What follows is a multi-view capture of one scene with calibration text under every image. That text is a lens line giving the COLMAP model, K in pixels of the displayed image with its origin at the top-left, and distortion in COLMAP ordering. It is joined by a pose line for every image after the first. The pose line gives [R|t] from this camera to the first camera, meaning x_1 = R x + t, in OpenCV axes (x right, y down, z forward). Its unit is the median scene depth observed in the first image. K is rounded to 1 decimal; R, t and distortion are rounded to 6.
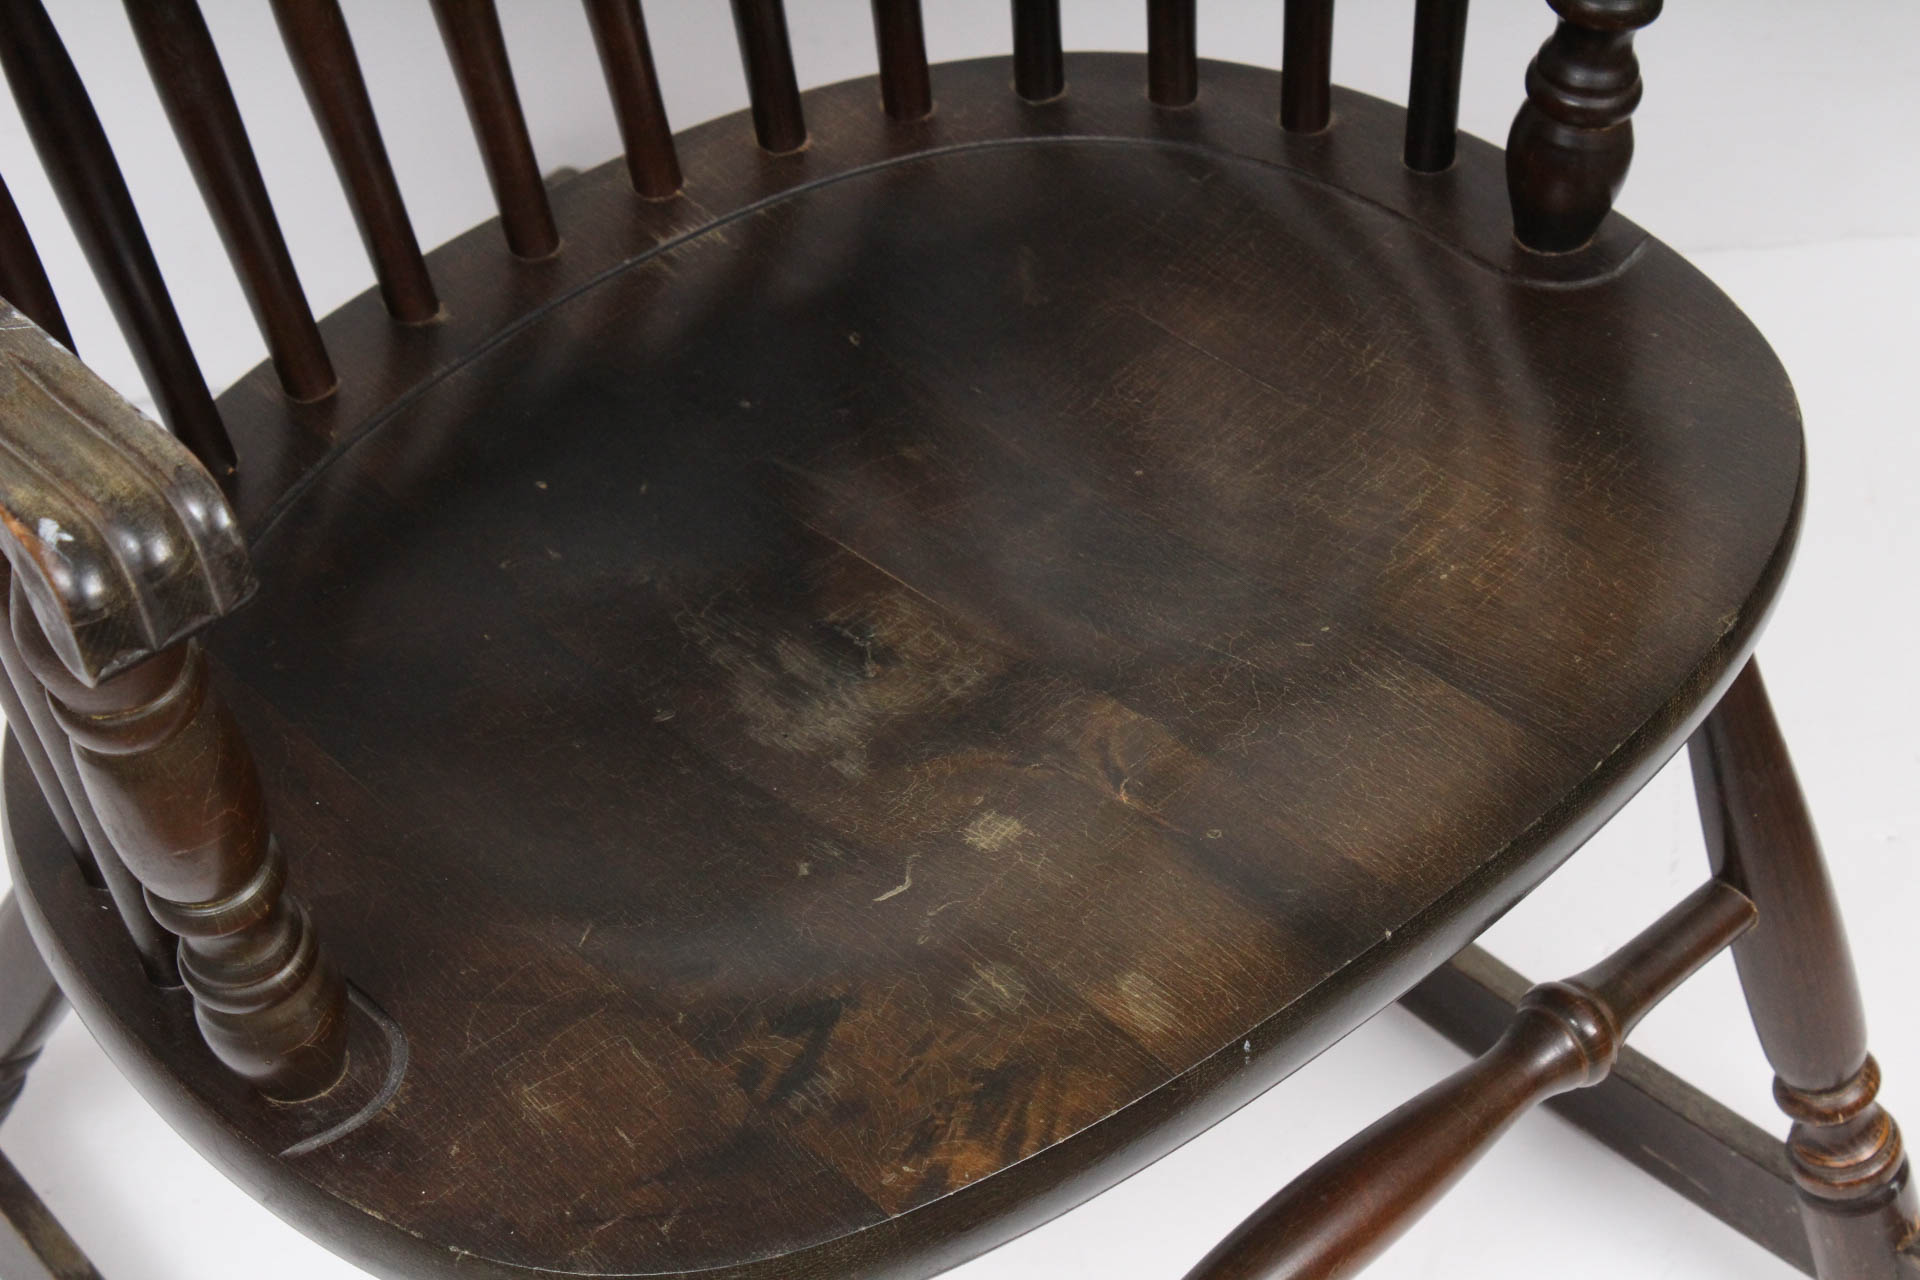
lens RADIAL K [[4483.7, 0, 953.5], [0, 4483.7, 606.1], [0, 0, 1]] dist [0.083469, -0.058195]
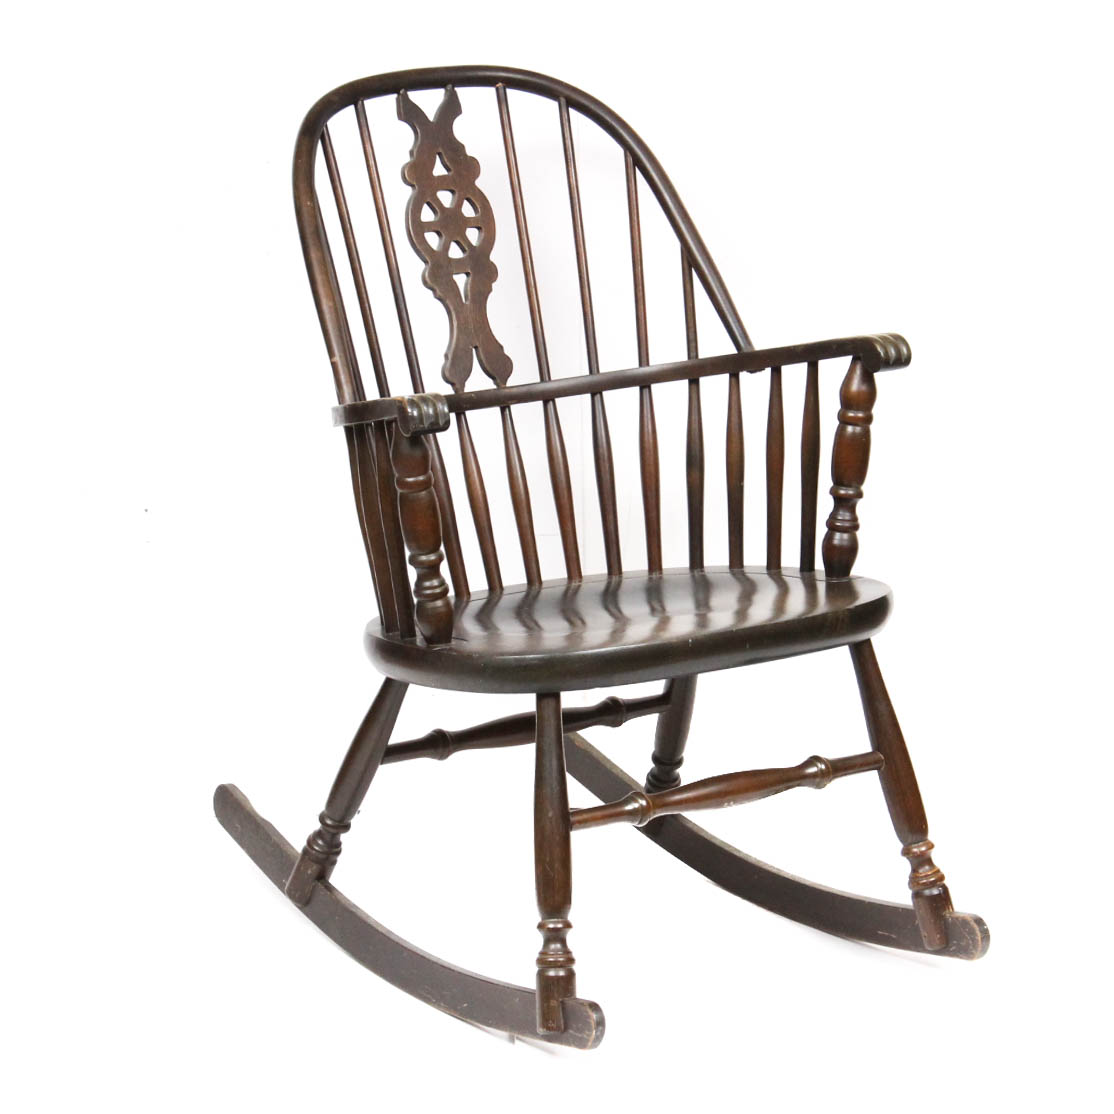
lens RADIAL K [[4546.6, 0, 557.0], [0, 4546.6, 557.0], [0, 0, 1]] dist [-0.251613, -2.171098]
pose [[0.987191, 0.037846, -0.154991, 0.485128], [-0.117928, 0.827402, -0.549089, 1.916637], [0.107459, 0.560333, 0.821267, -1.930140]]
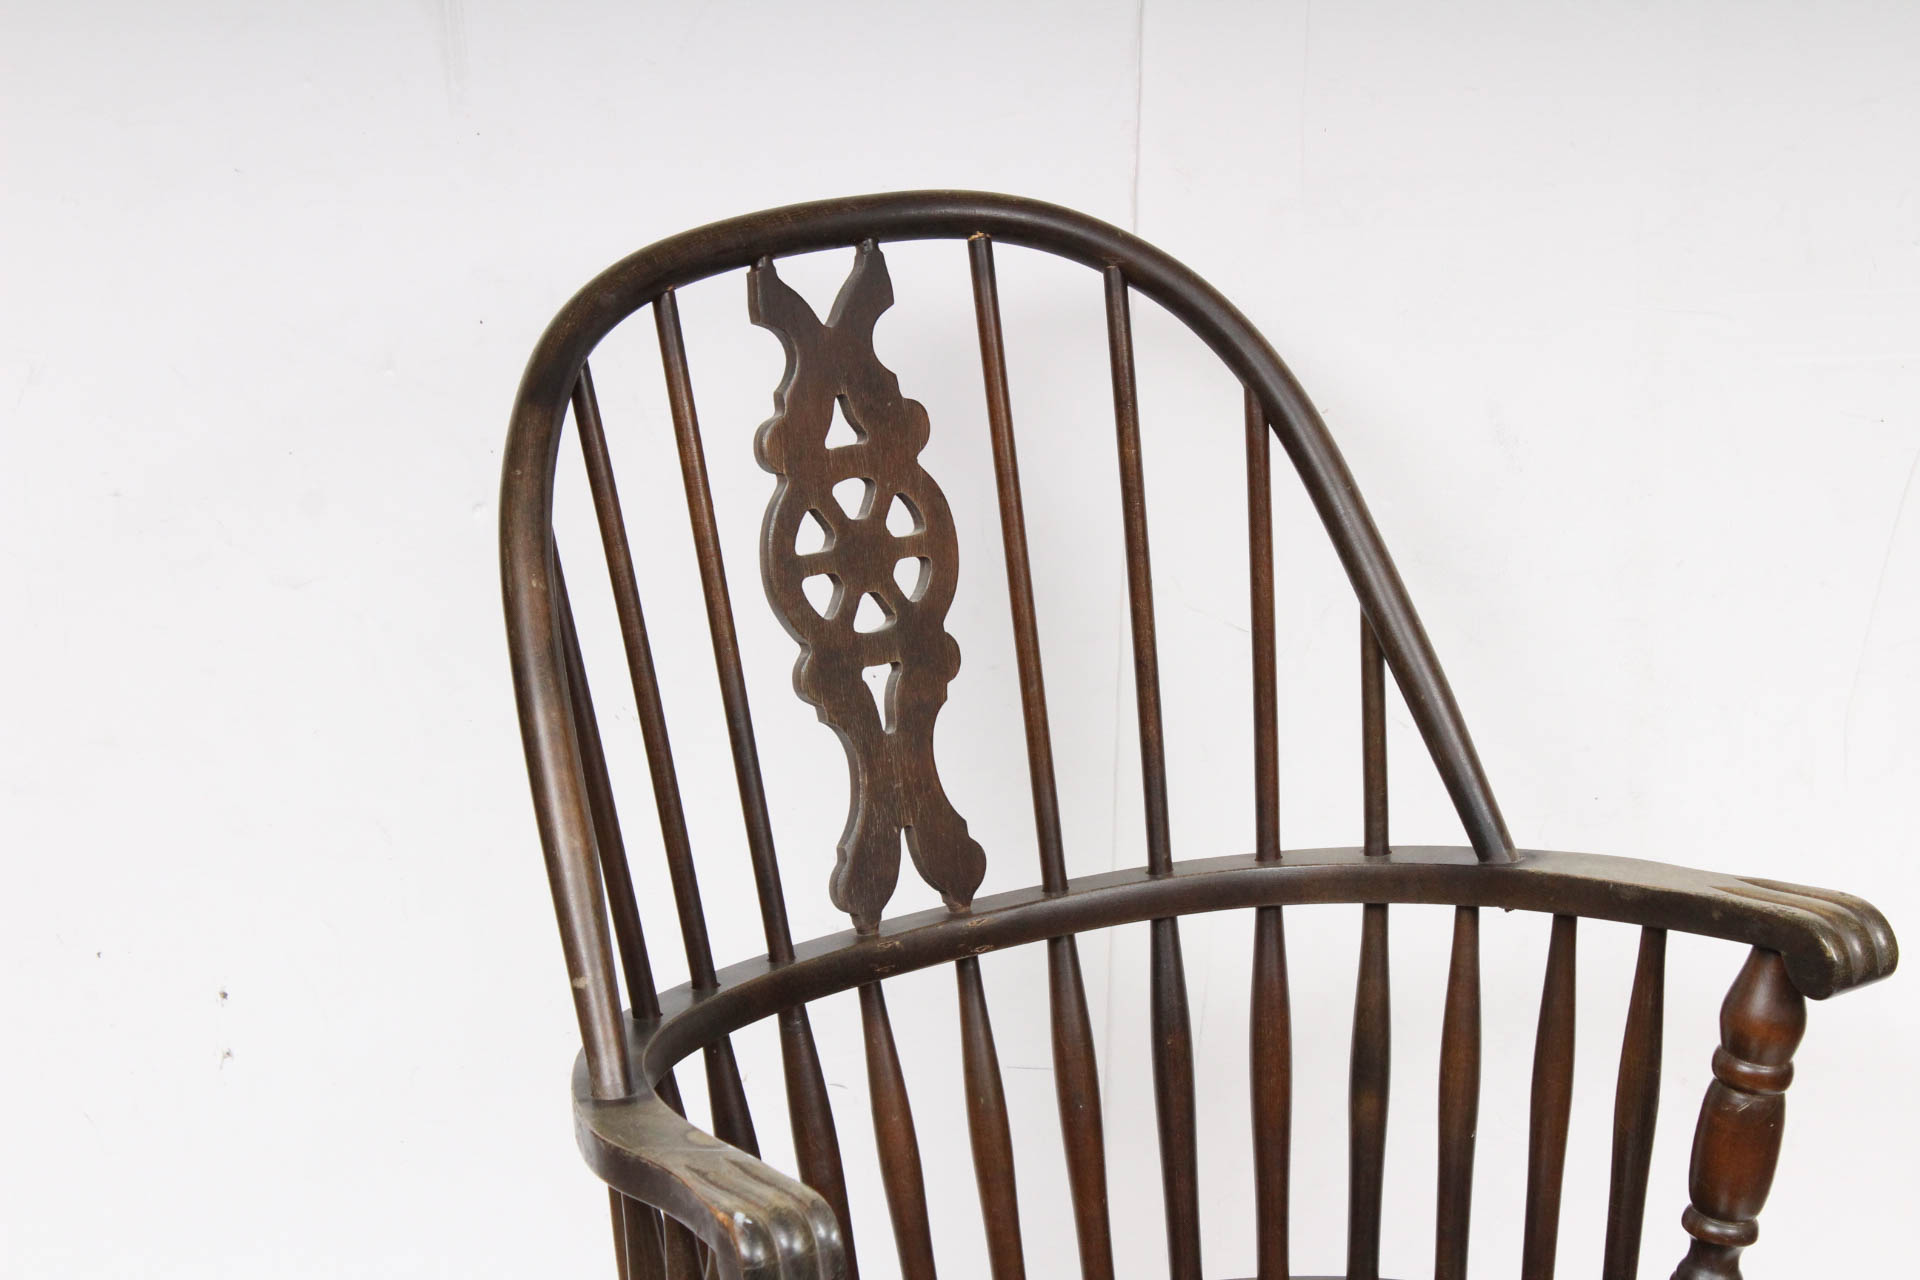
lens RADIAL K [[4483.7, 0, 953.5], [0, 4483.7, 606.1], [0, 0, 1]] dist [0.083469, -0.058195]
pose [[0.985597, 0.095532, -0.139546, 0.082720], [-0.146051, 0.896822, -0.417587, 0.374164], [0.085255, 0.431953, 0.897857, -0.531470]]
